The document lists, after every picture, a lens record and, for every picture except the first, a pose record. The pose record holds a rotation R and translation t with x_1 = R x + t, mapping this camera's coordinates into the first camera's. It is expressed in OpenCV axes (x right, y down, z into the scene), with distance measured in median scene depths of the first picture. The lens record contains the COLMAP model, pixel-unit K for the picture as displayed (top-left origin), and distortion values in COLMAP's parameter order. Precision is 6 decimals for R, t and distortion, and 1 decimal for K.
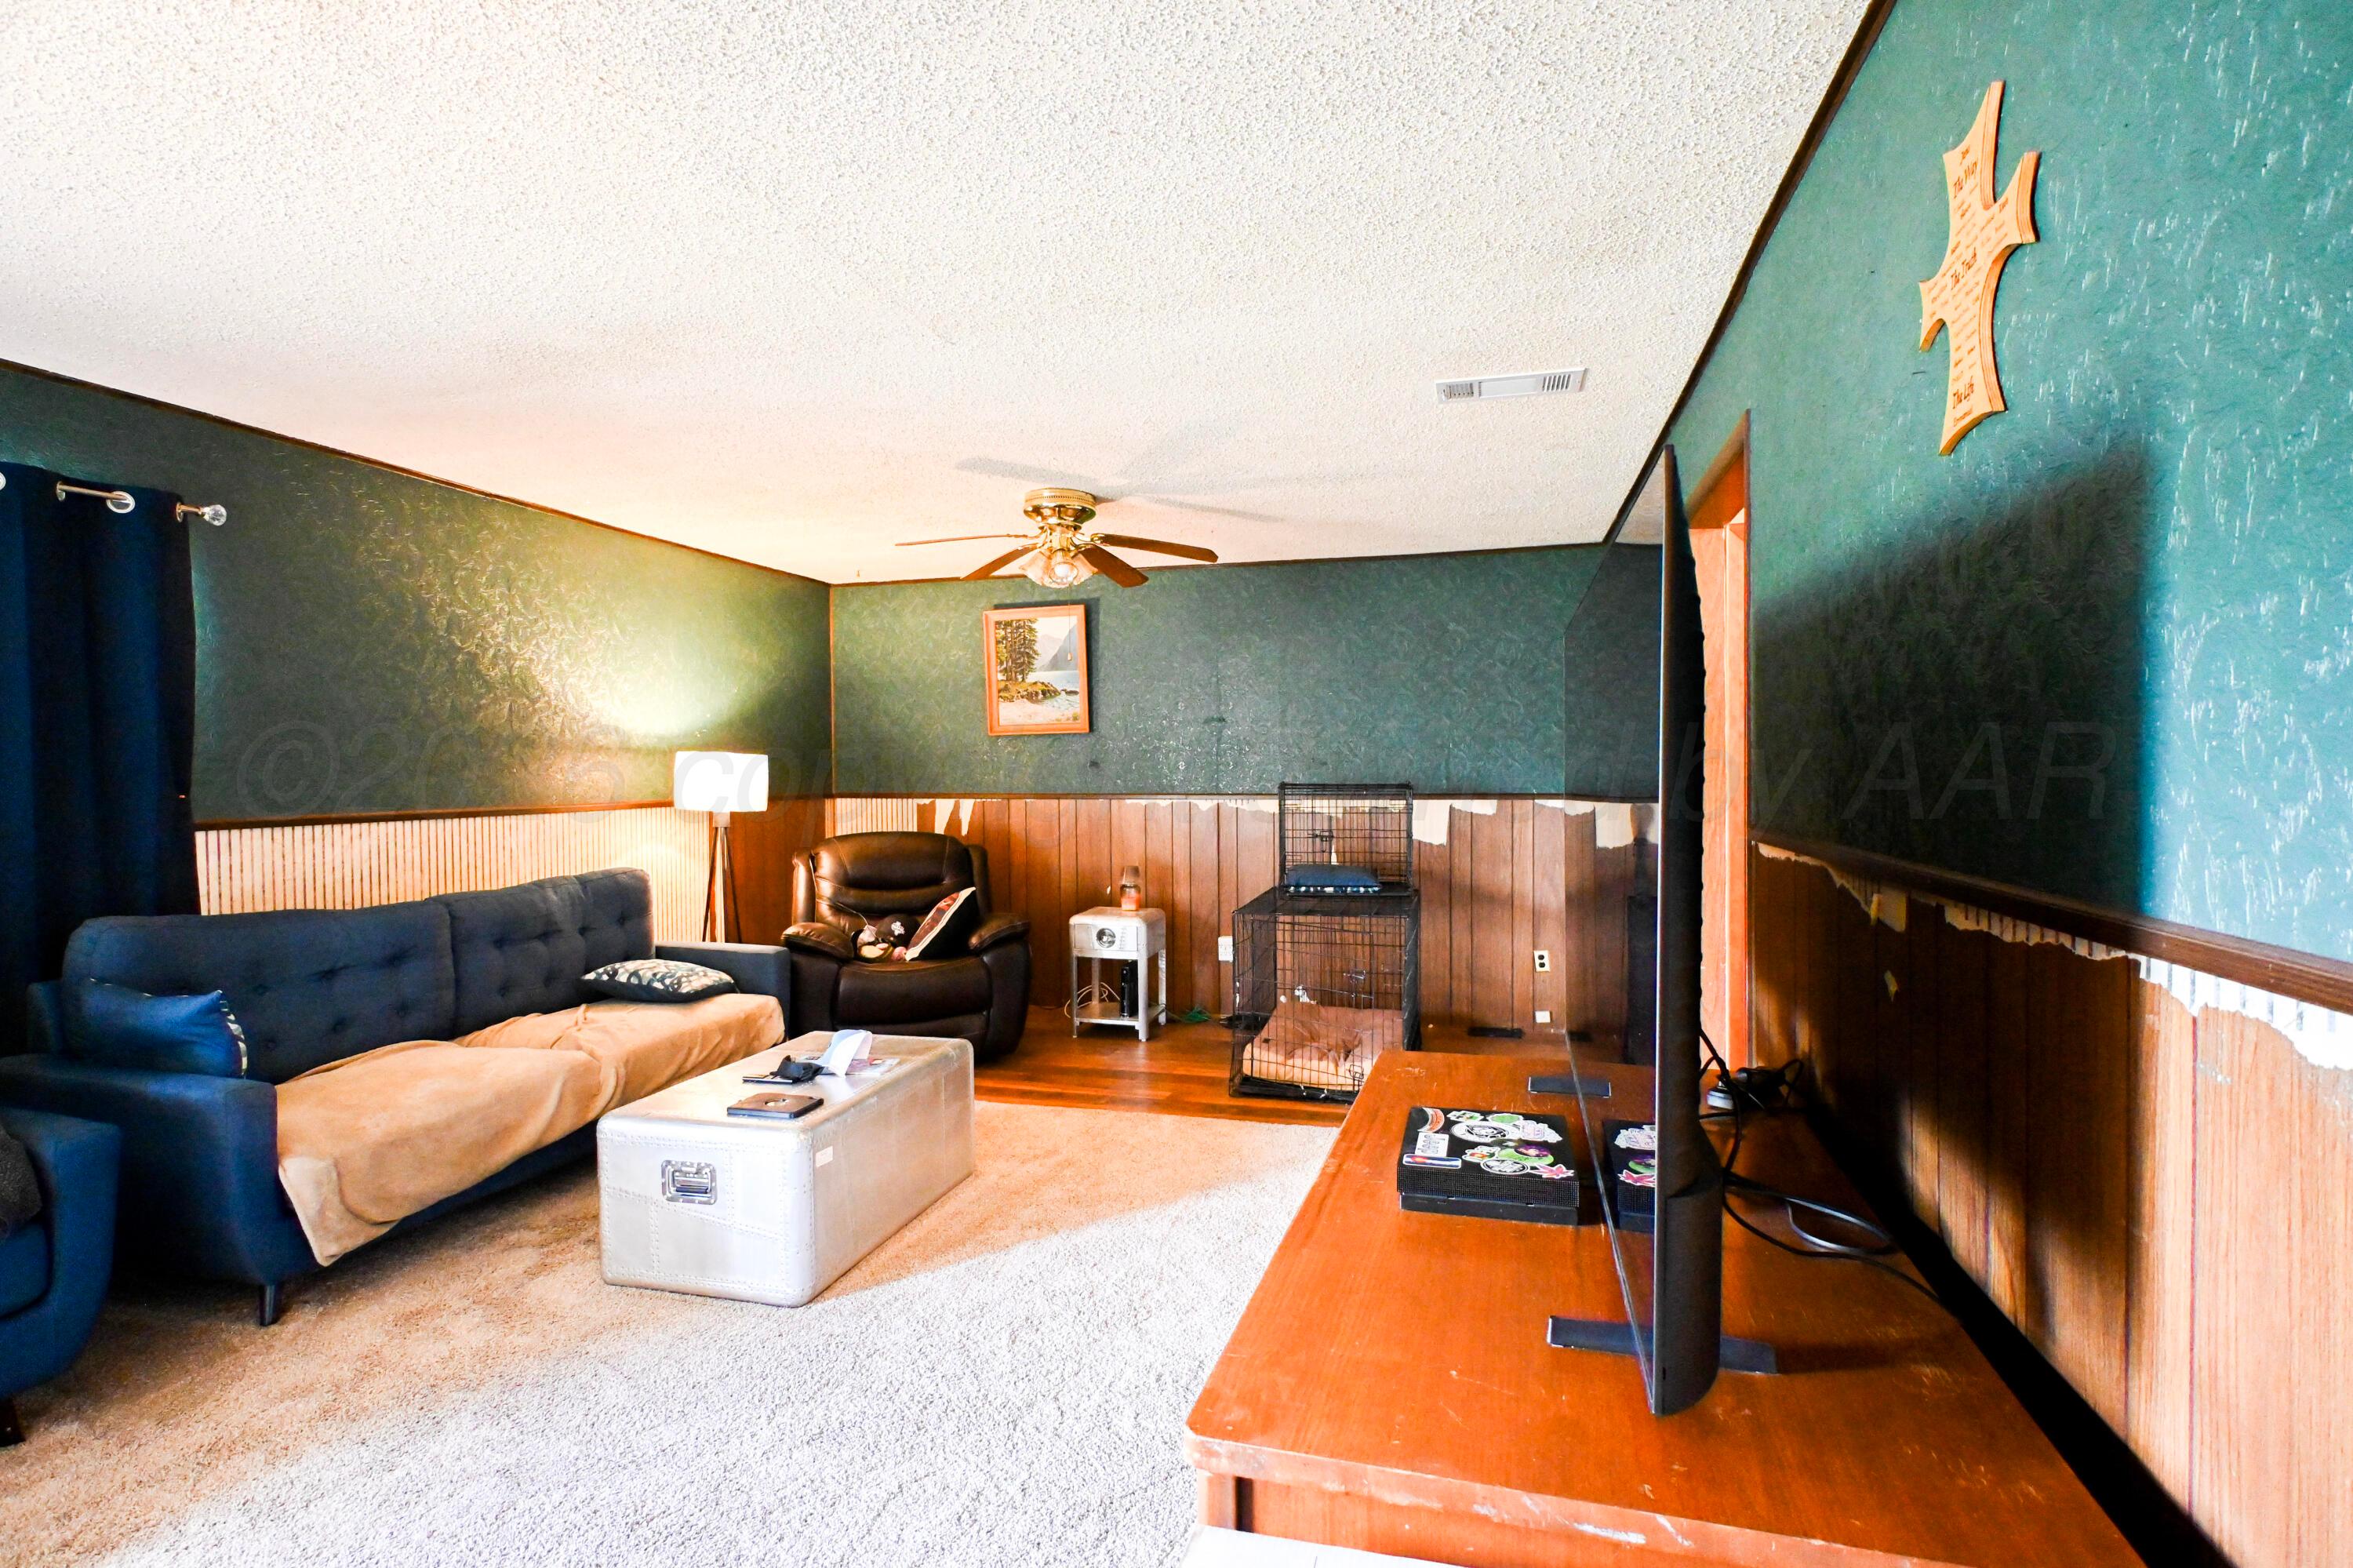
lens RADIAL K [[1170.4, 0, 1176.5], [0, 1170.4, 784.0], [0, 0, 1]] dist [0.001993, 0.000747]
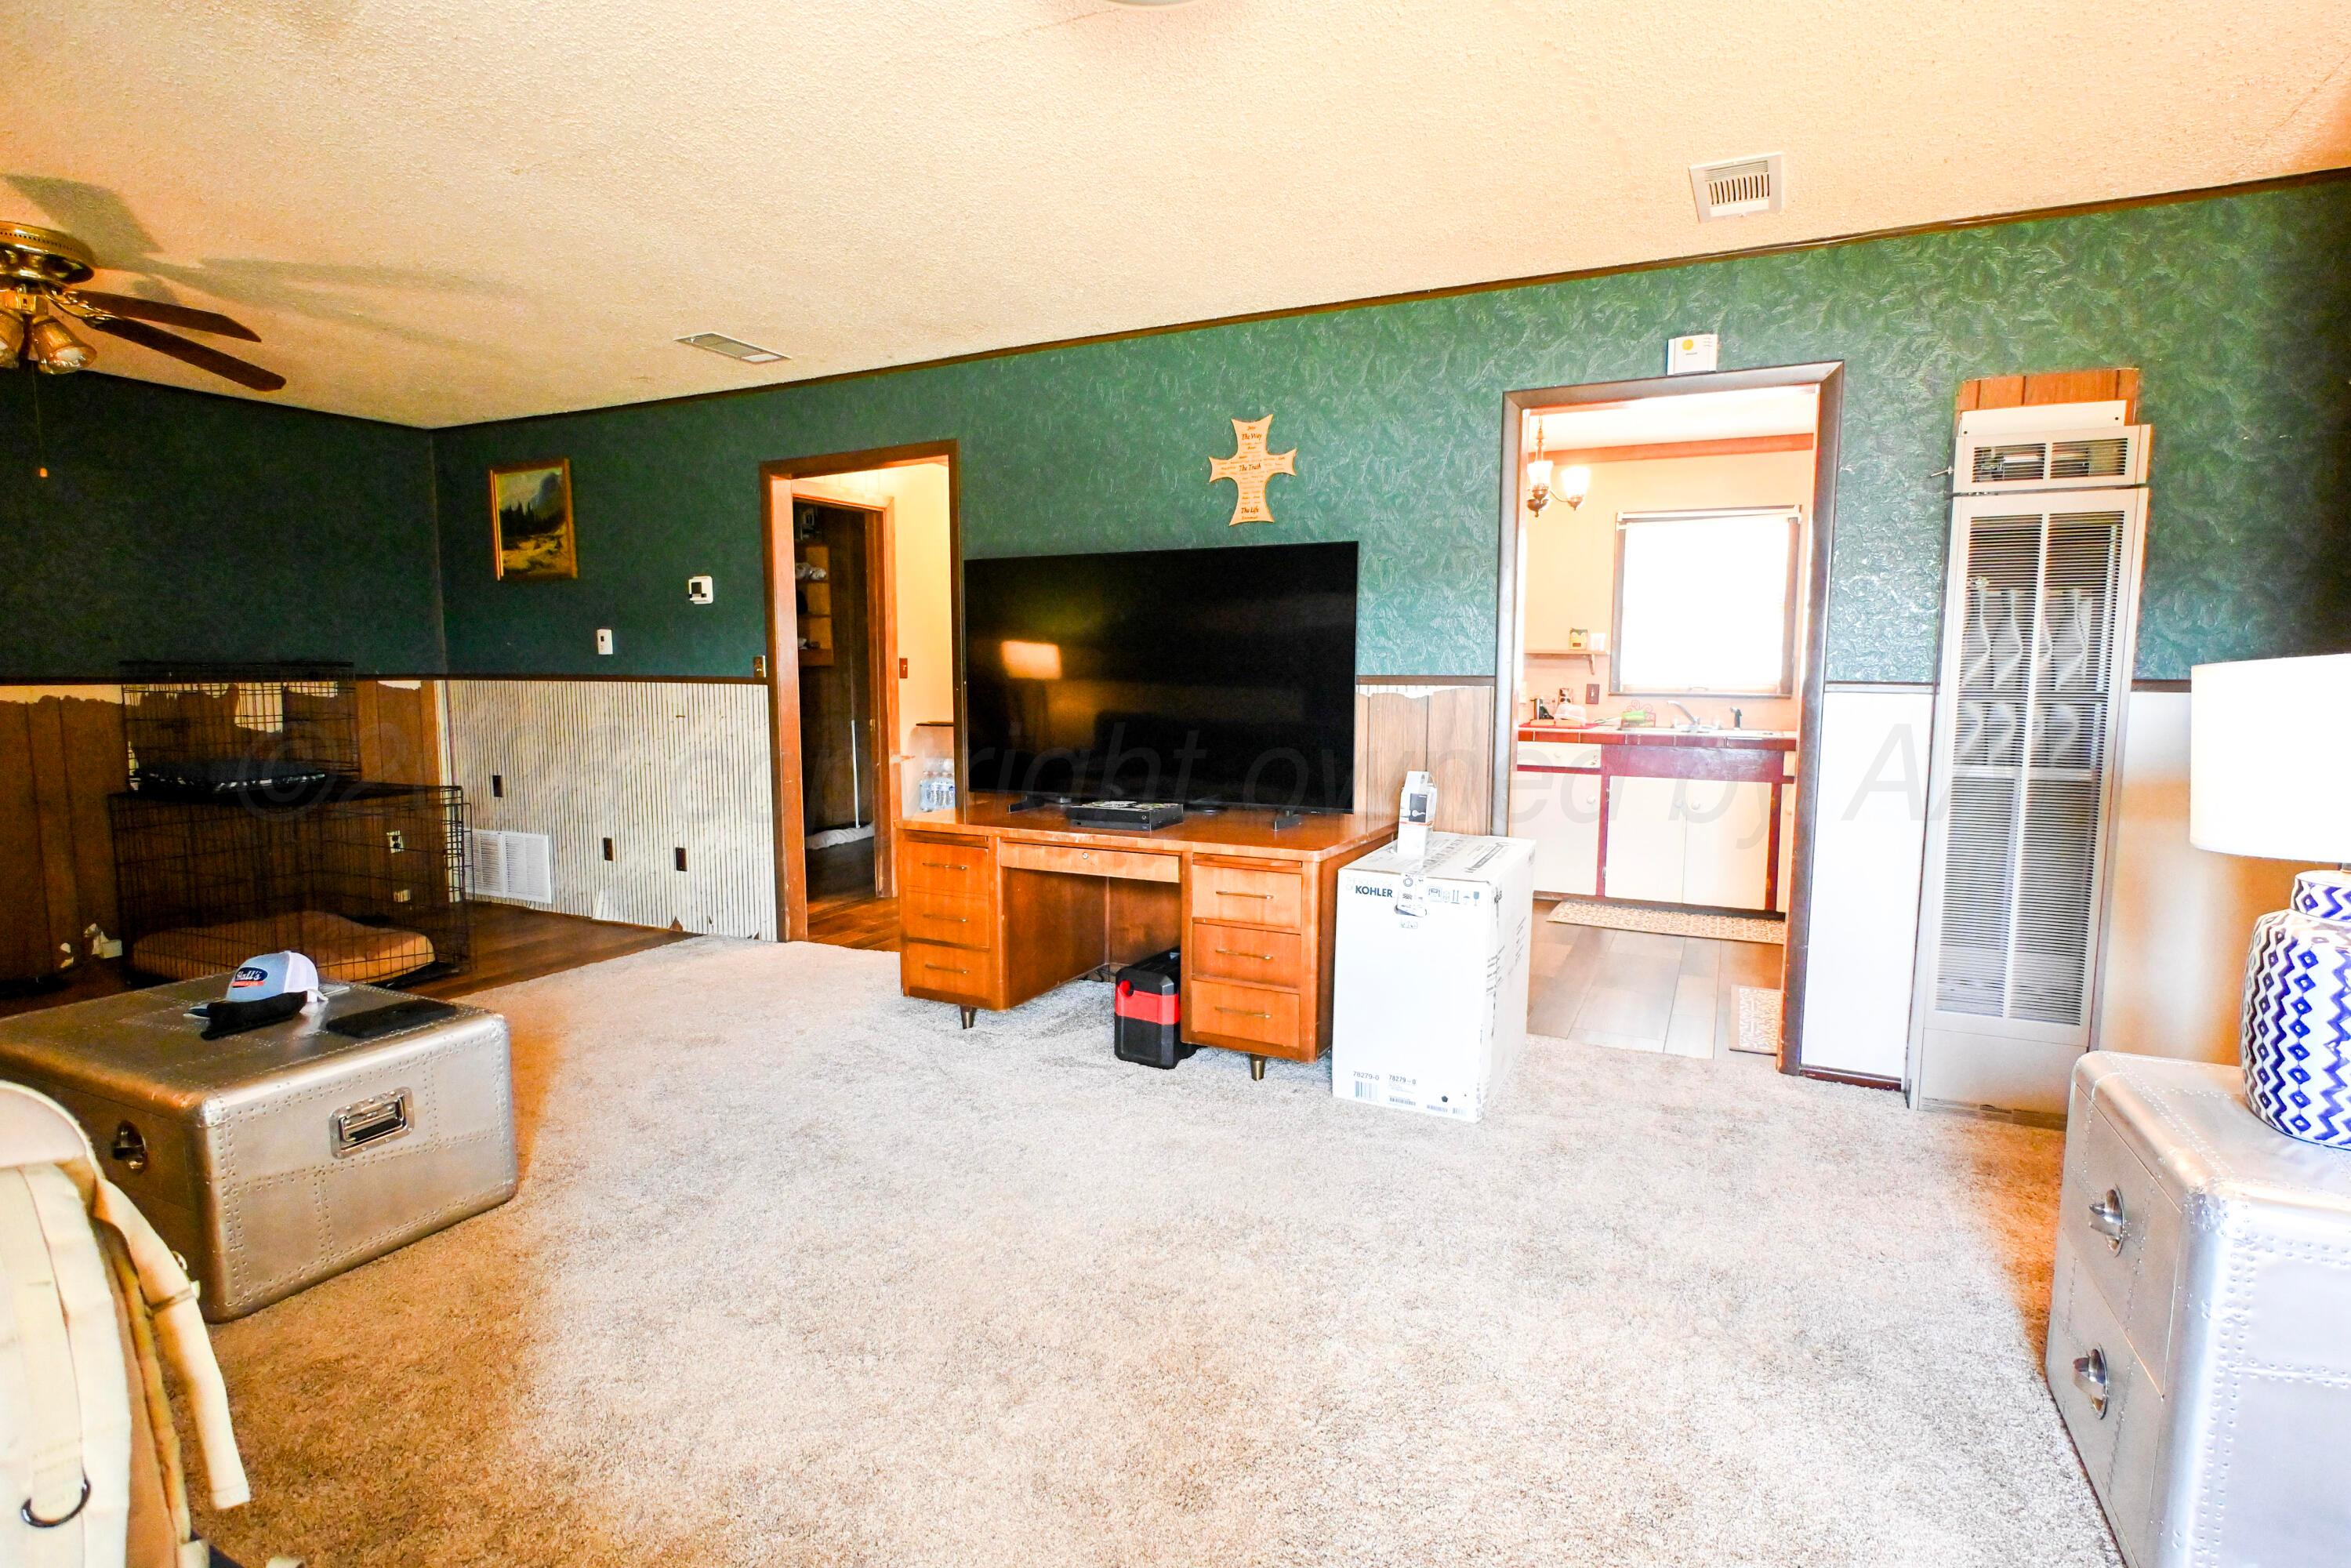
lens RADIAL K [[1169.4, 0, 1175.5], [0, 1169.4, 784.0], [0, 0, 1]] dist [0.001993, 0.000747]
pose [[0.183267, -0.094064, 0.978553, -0.530026], [0.017836, 0.995566, 0.092359, 0.020656], [-0.982901, 0.000527, 0.184132, 0.152146]]
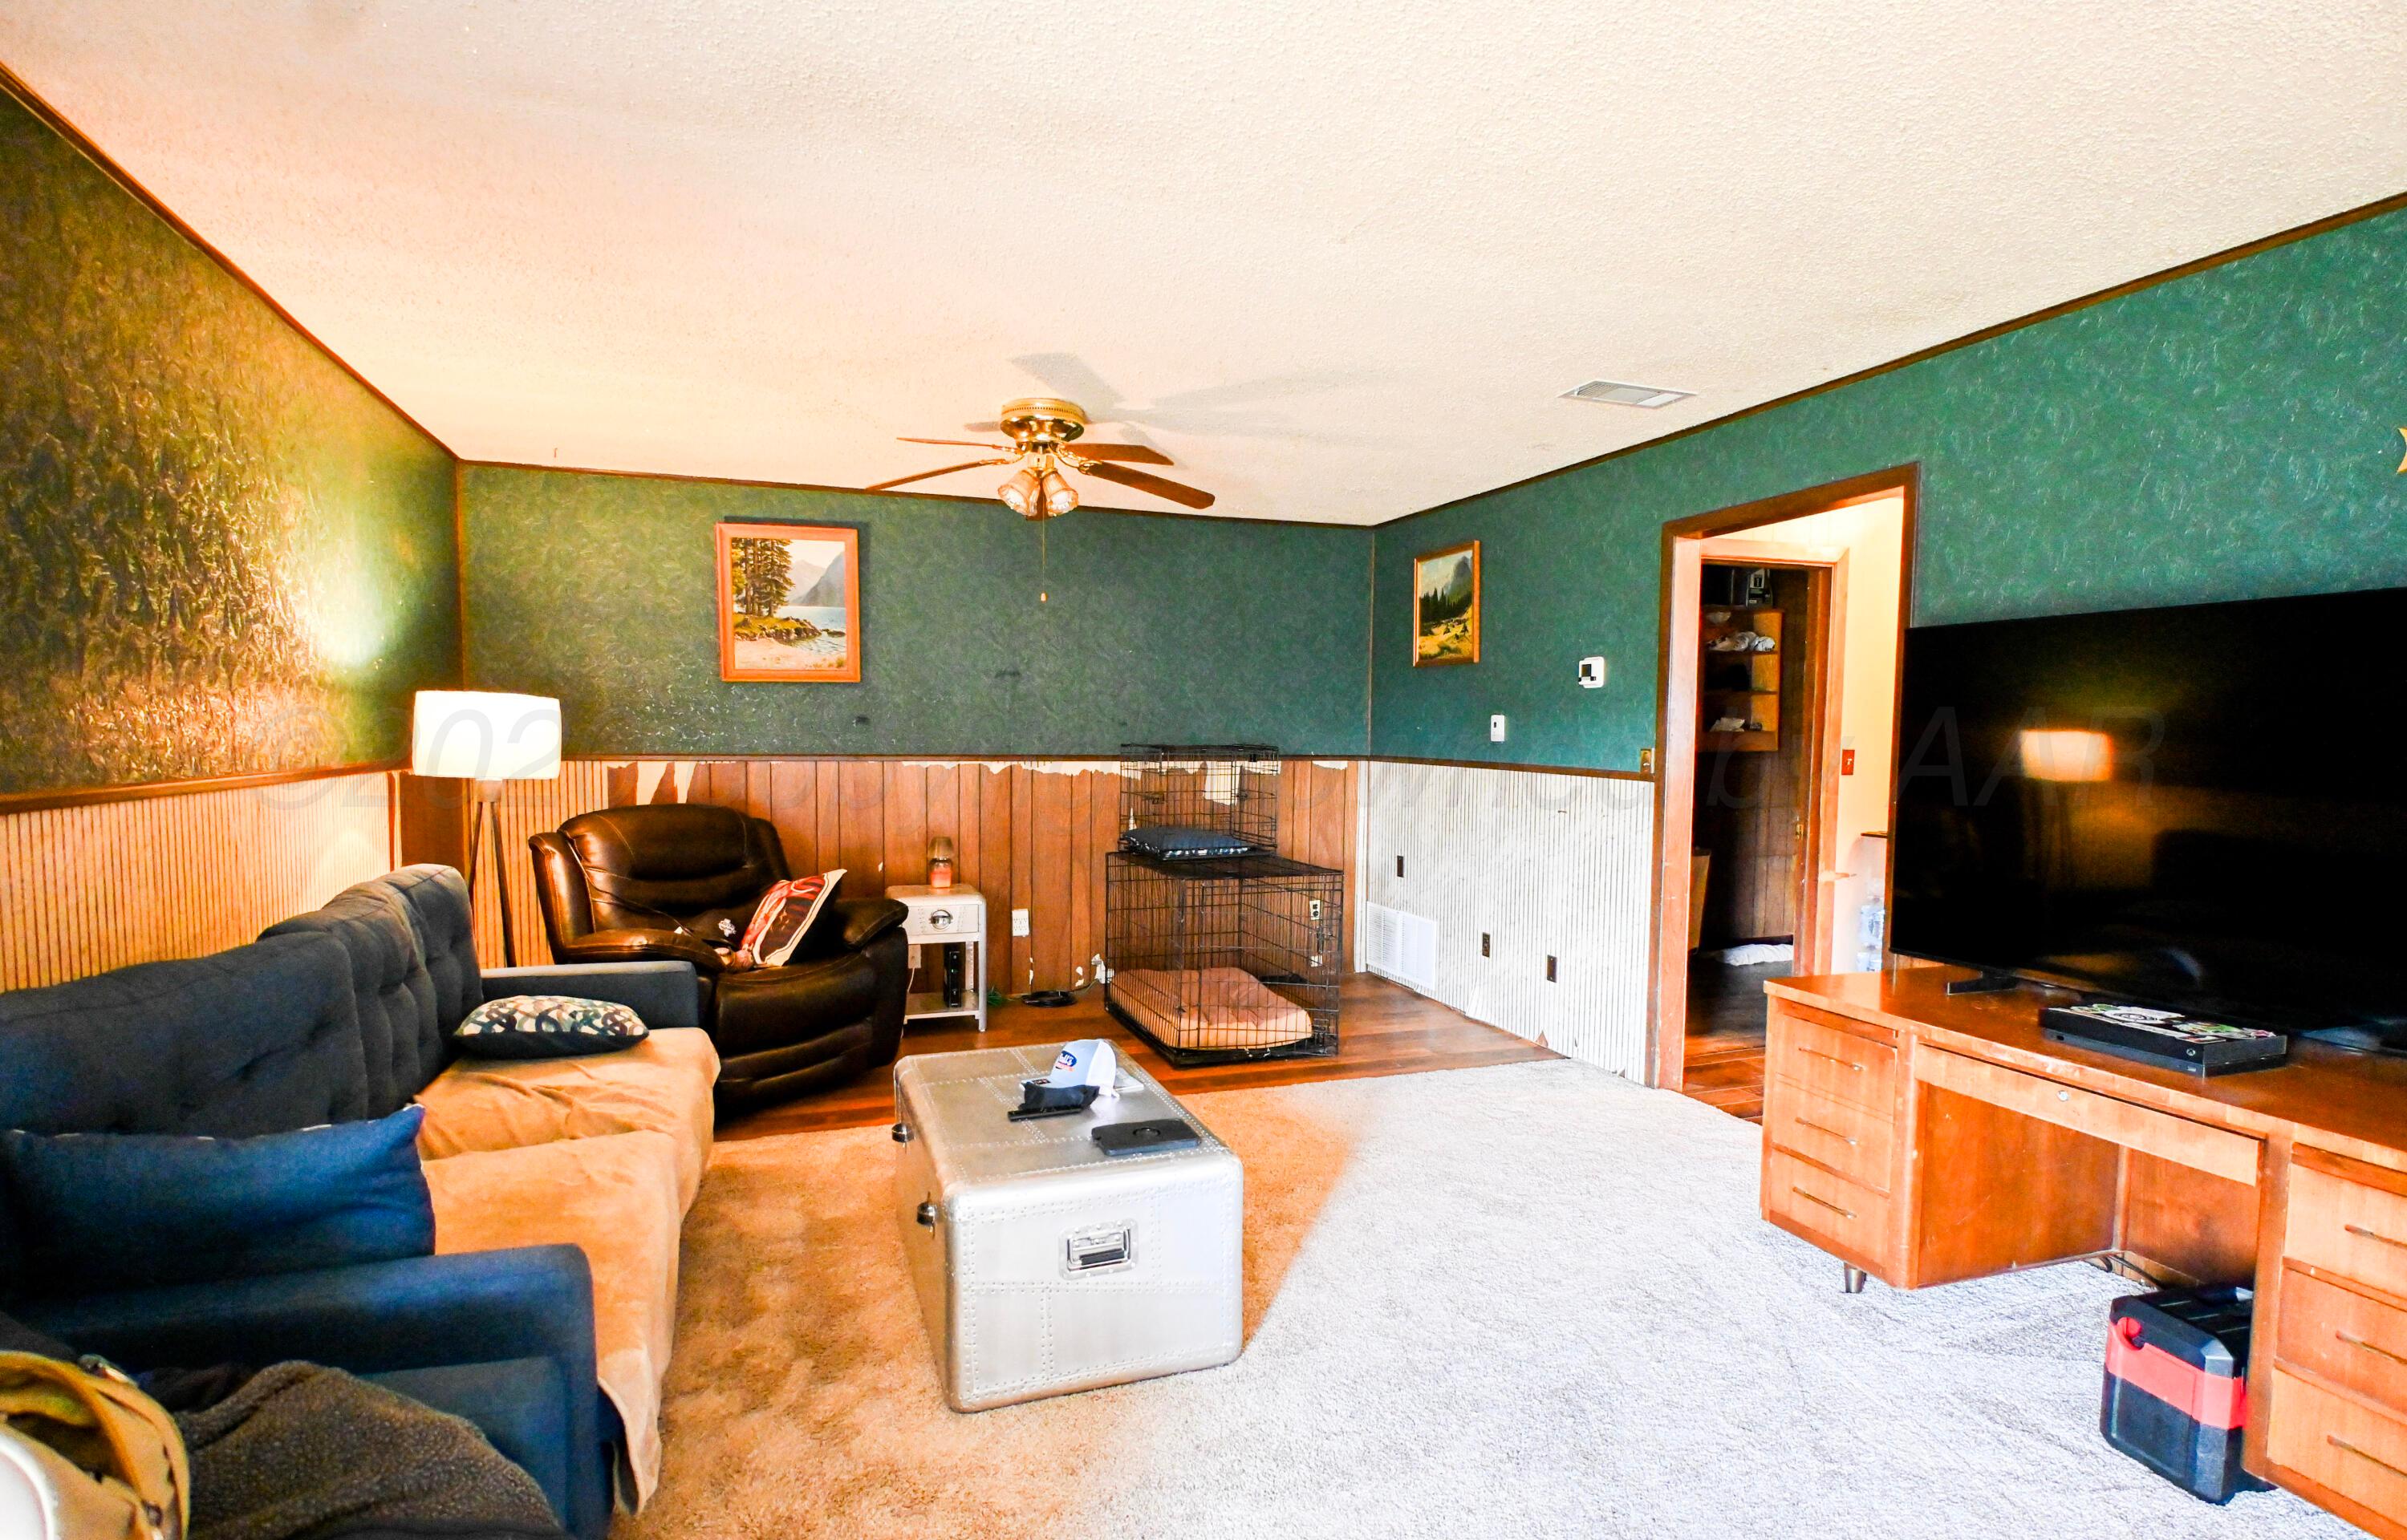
lens RADIAL K [[1192.2, 0, 1199.6], [0, 1192.2, 802.7], [0, 0, 1]] dist [-0.003372, -0.000447]
pose [[0.817334, -0.021571, 0.575761, -0.397451], [-0.005555, 0.998957, 0.045312, 0.002779], [-0.576138, -0.040234, 0.816362, 0.160932]]
